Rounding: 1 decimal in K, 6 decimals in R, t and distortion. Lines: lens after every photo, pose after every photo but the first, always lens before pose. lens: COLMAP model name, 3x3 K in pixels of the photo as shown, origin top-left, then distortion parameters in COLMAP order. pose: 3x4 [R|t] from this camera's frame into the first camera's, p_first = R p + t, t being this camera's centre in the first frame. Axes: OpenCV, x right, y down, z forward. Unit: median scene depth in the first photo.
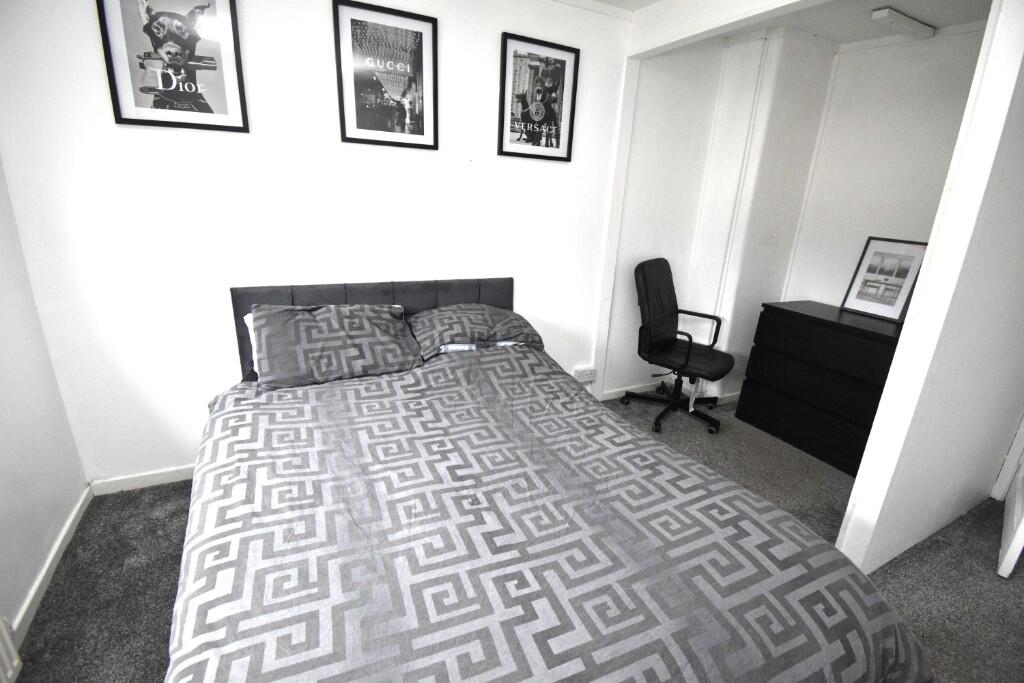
lens RADIAL K [[450.3, 0, 512.0], [0, 450.3, 341.5], [0, 0, 1]] dist [0.002294, 0.000210]
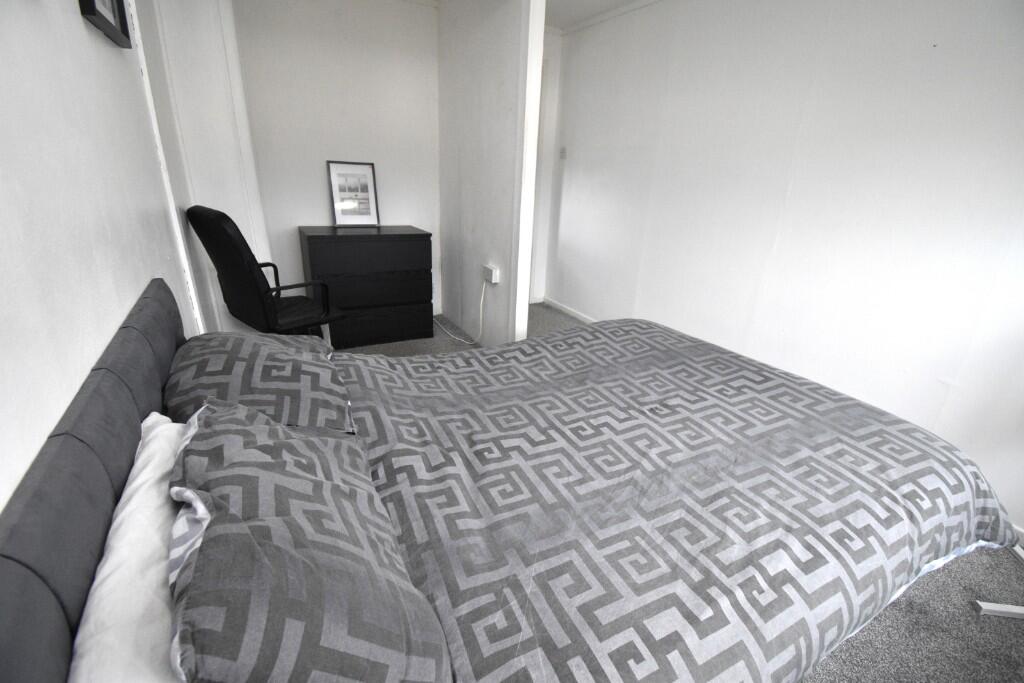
lens RADIAL K [[433.7, 0, 511.1], [0, 433.7, 361.4], [0, 0, 1]] dist [-0.003301, -0.000301]
pose [[-0.020896, -0.464670, 0.885237, -1.024995], [0.264690, 0.851265, 0.453086, -0.376907], [-0.964107, 0.243782, 0.105205, 1.201711]]
